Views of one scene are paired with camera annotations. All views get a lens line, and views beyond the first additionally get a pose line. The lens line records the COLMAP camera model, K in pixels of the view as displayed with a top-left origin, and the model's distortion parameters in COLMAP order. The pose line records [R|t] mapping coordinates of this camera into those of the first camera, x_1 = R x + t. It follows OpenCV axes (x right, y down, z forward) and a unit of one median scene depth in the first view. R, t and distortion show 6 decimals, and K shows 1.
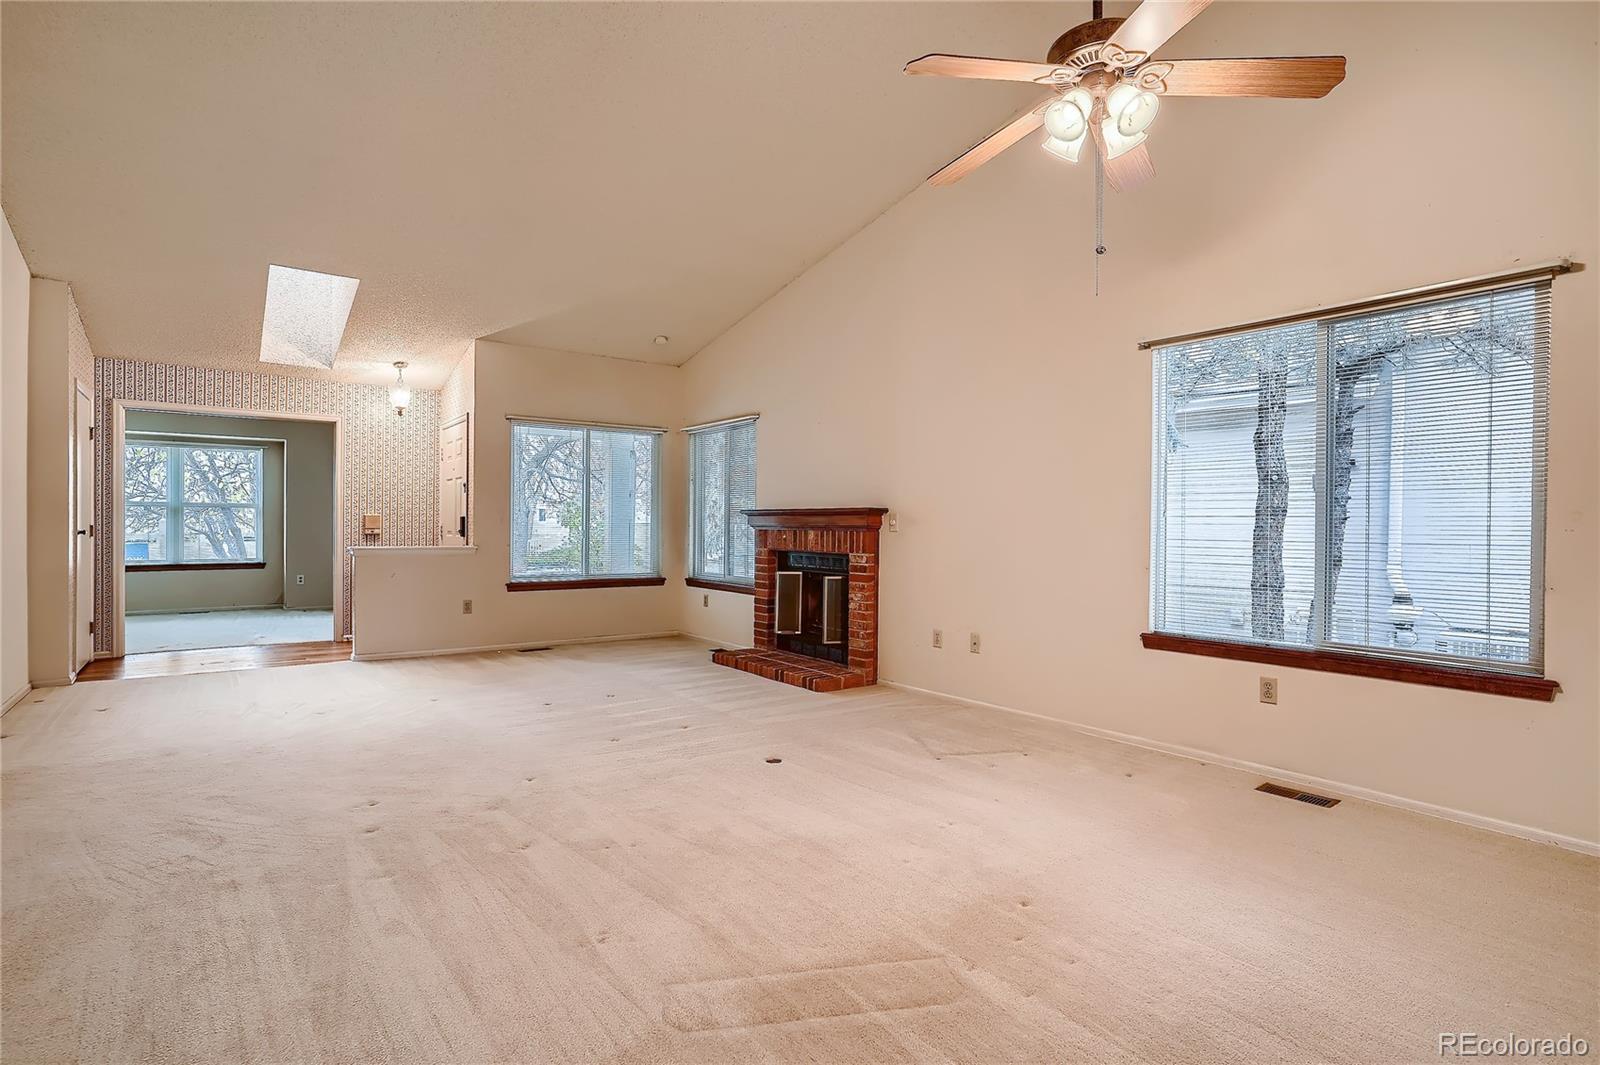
lens RADIAL K [[788.9, 0, 791.7], [0, 788.9, 532.5], [0, 0, 1]] dist [-0.028673, 0.015310]
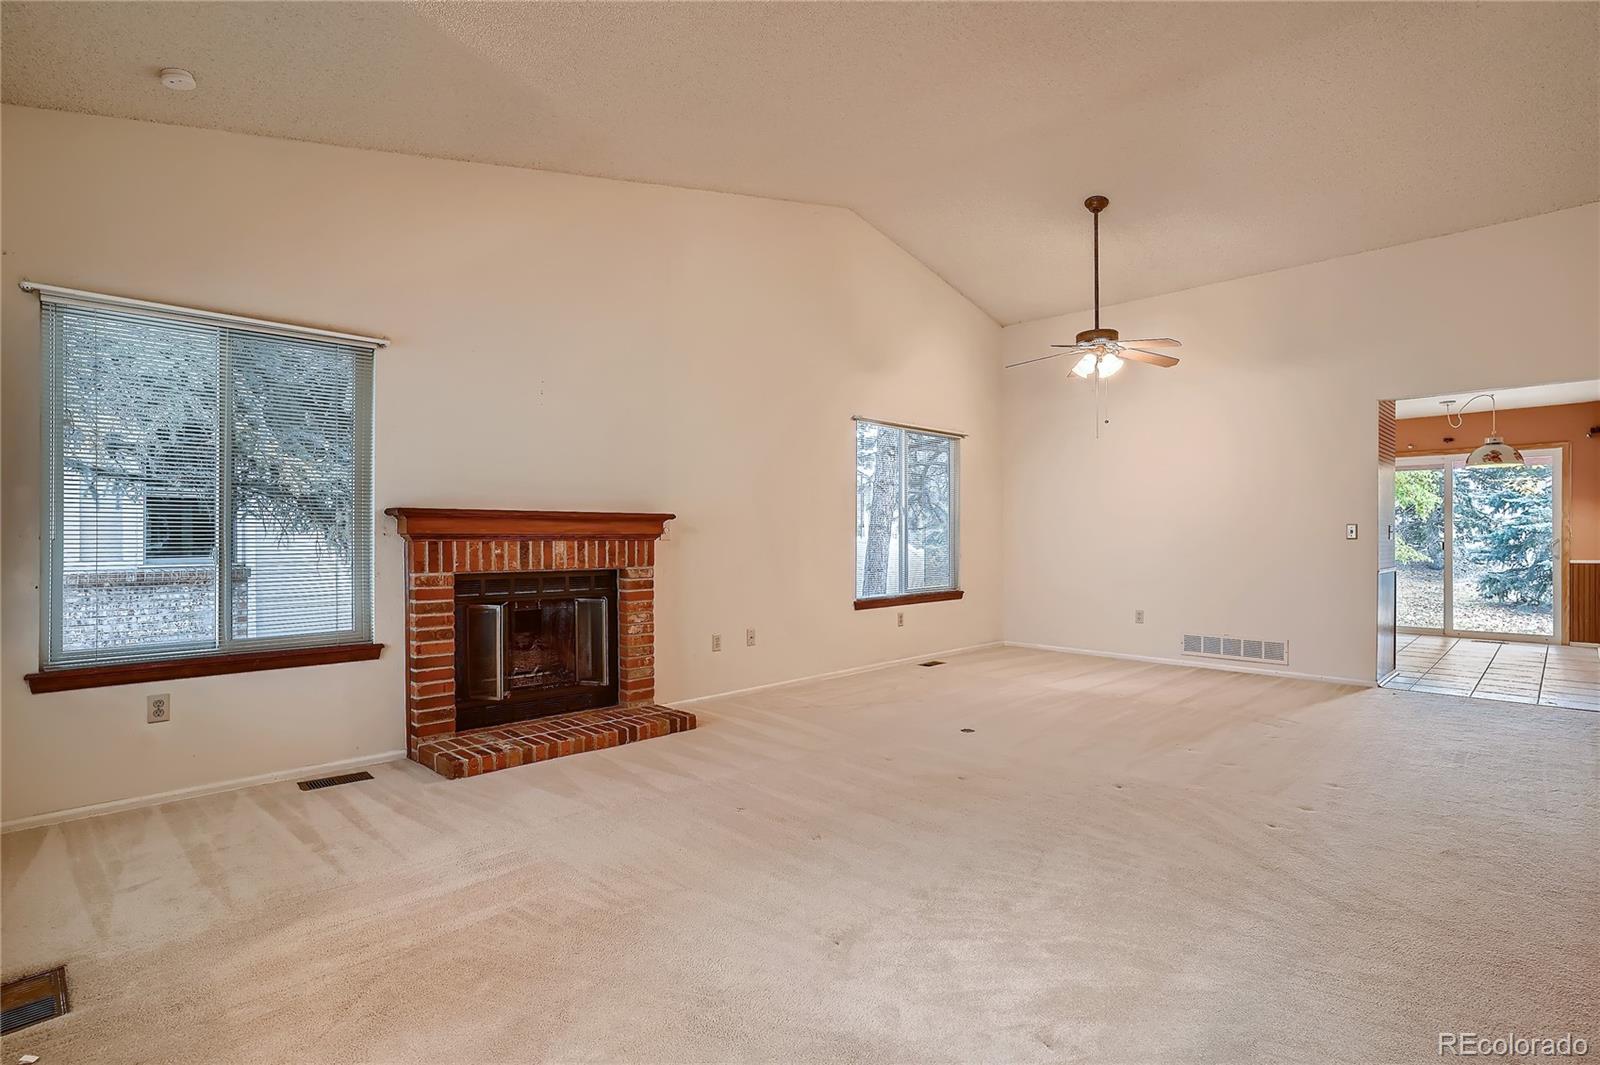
lens RADIAL K [[788.9, 0, 795.5], [0, 788.9, 534.7], [0, 0, 1]] dist [-0.028673, 0.015310]
pose [[-0.146485, -0.008097, 0.989180, -0.673112], [0.008162, 0.999923, 0.009394, -0.012529], [-0.989179, 0.009450, -0.146408, 0.827399]]
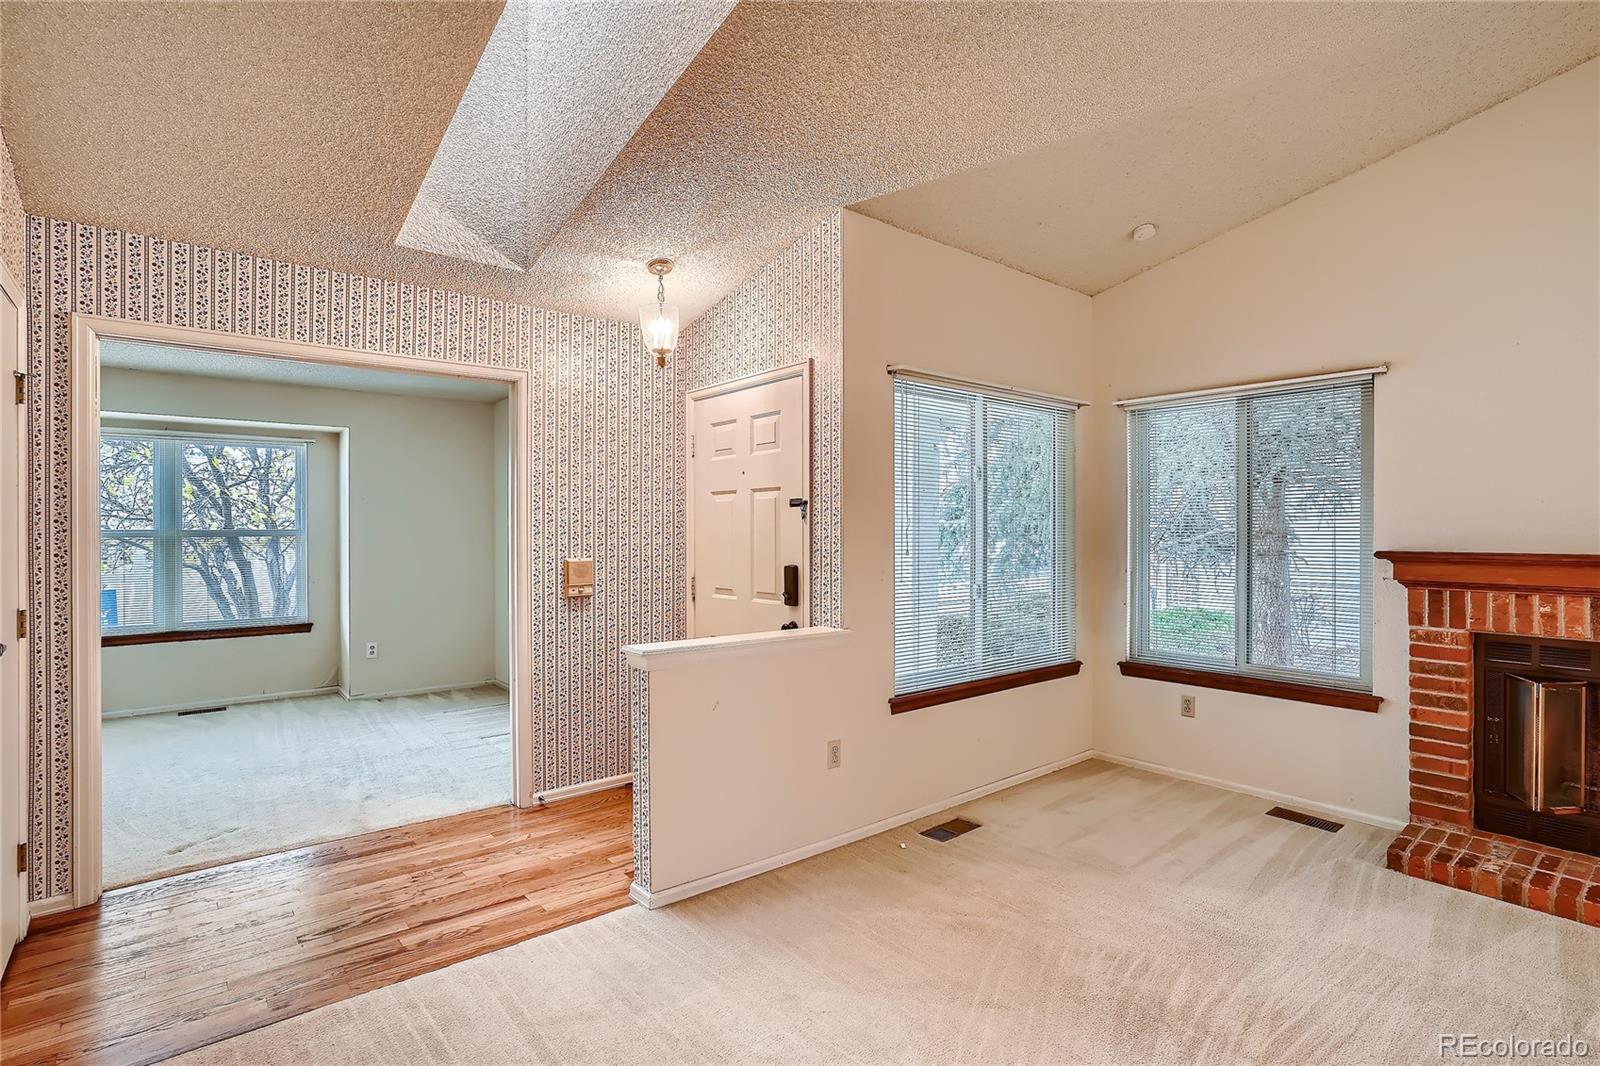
lens RADIAL K [[788.9, 0, 795.4], [0, 788.9, 535.8], [0, 0, 1]] dist [-0.028673, 0.015310]
pose [[0.998855, -0.008325, 0.047101, -0.475386], [0.008438, 0.999962, -0.002195, -0.041452], [-0.047081, 0.002590, 0.998888, 0.531061]]
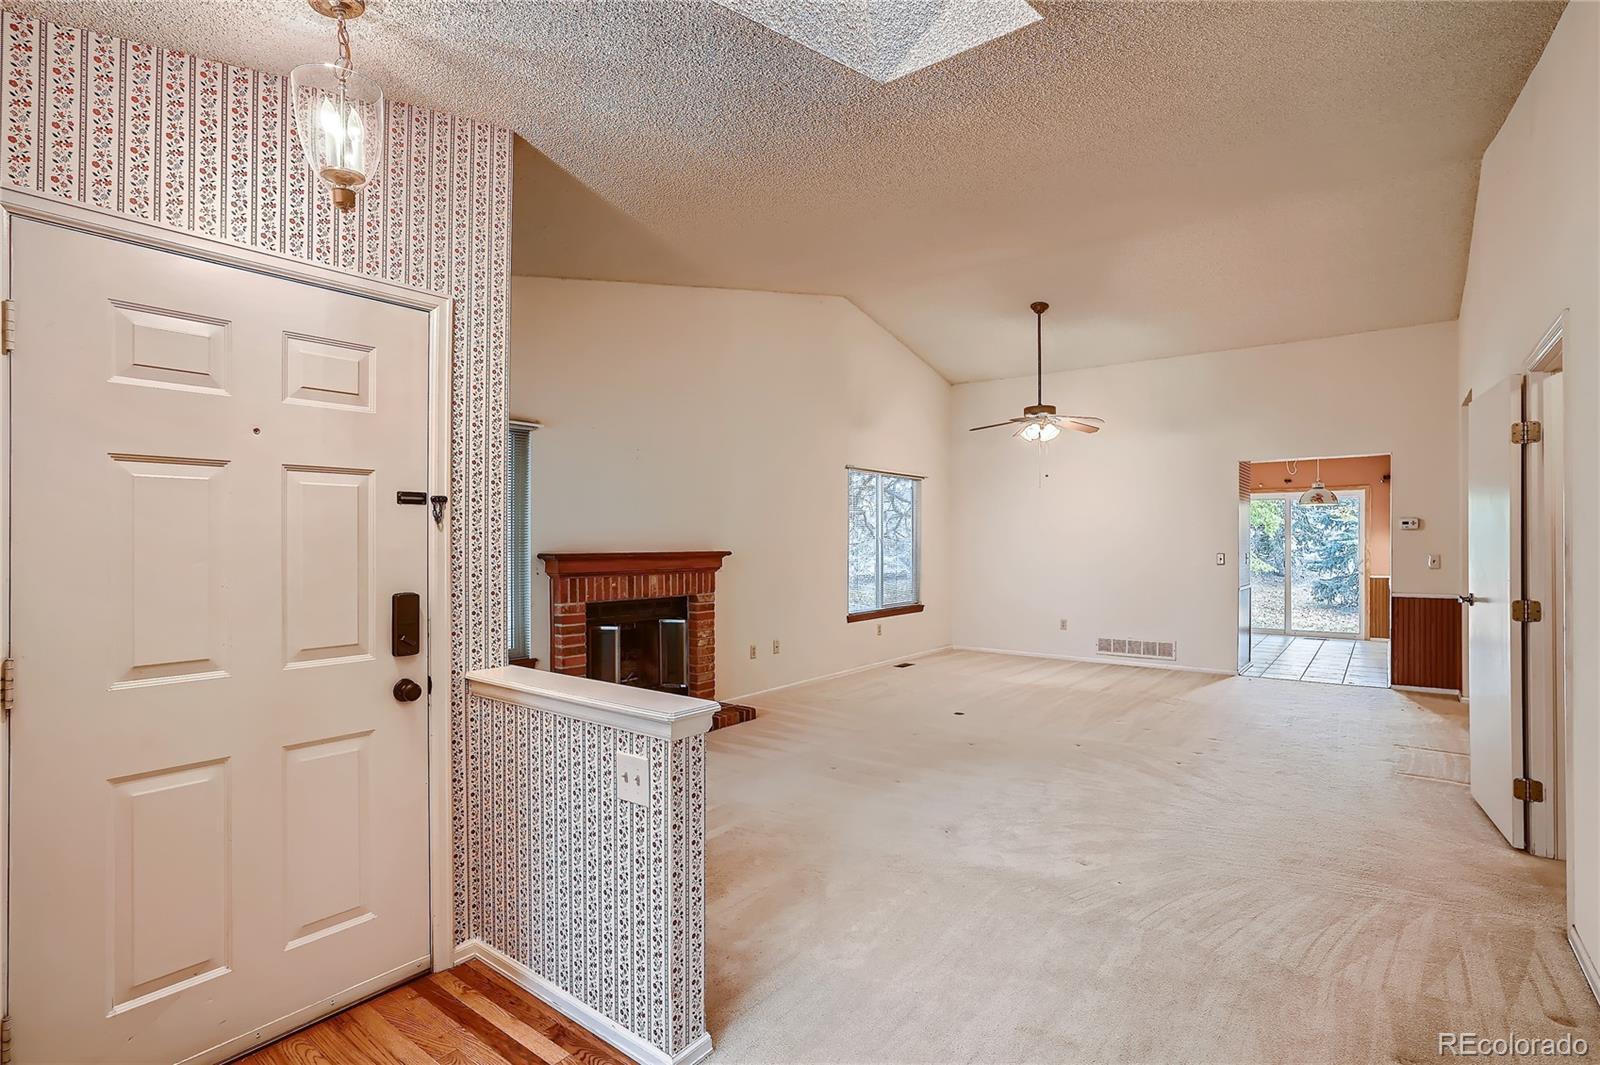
lens RADIAL K [[788.9, 0, 801.4], [0, 788.9, 539.2], [0, 0, 1]] dist [-0.028673, 0.015310]
pose [[-0.279958, -0.007454, 0.959983, -0.850650], [0.006874, 0.999929, 0.009769, -0.049102], [-0.959988, 0.009334, -0.279887, 1.014237]]
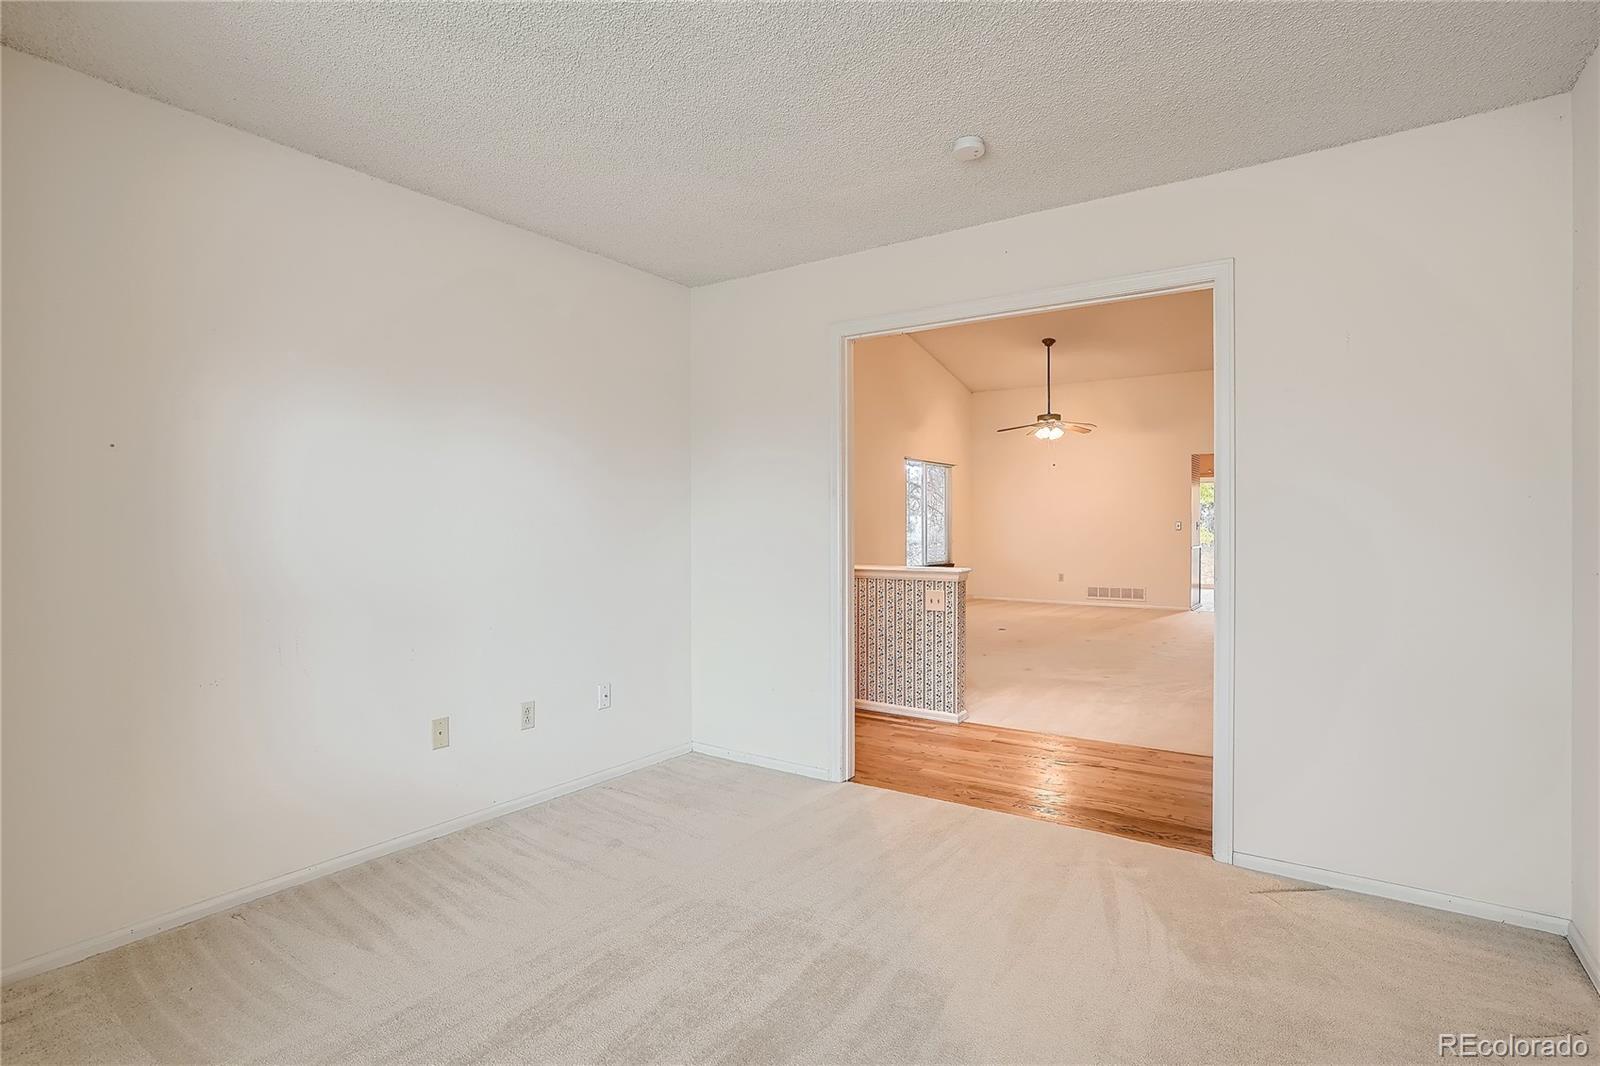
lens RADIAL K [[788.9, 0, 793.2], [0, 788.9, 523.3], [0, 0, 1]] dist [-0.028673, 0.015310]
pose [[-0.313328, -0.009884, 0.949594, -1.174959], [0.006276, 0.999902, 0.012478, -0.034696], [-0.949624, 0.009869, -0.313236, 1.332374]]
